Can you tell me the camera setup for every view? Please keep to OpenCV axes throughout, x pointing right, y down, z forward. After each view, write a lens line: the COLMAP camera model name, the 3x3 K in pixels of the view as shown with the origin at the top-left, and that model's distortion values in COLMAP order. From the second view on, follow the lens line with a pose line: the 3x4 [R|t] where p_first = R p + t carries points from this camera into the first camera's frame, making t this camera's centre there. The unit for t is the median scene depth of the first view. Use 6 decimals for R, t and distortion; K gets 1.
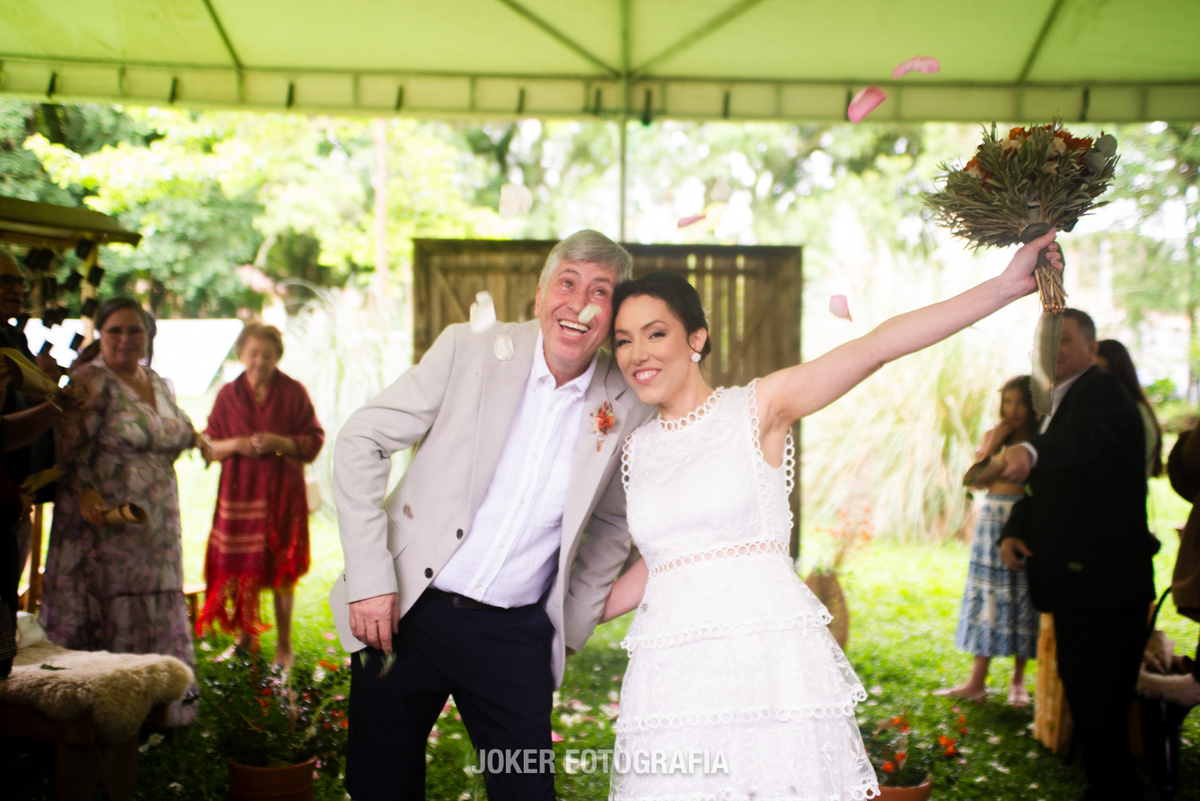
lens RADIAL K [[1317.5, 0, 600.0], [0, 1317.5, 400.5], [0, 0, 1]] dist [0.077672, 0.049643]
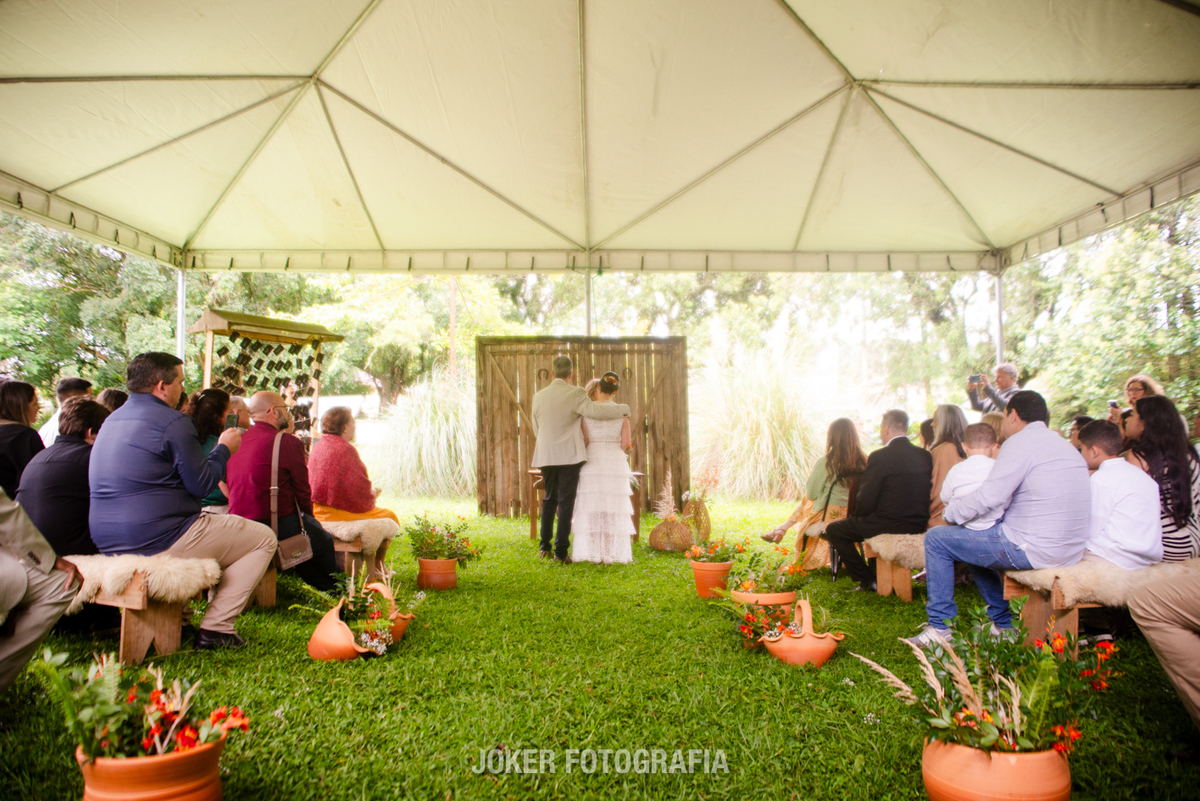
lens RADIAL K [[847.3, 0, 600.0], [0, 847.3, 400.5], [0, 0, 1]] dist [-0.092703, 0.098924]
pose [[0.999364, -0.023141, 0.027142, -0.001690], [0.024706, 0.997961, -0.058849, 0.039059], [-0.025725, 0.059482, 0.997898, -0.178530]]
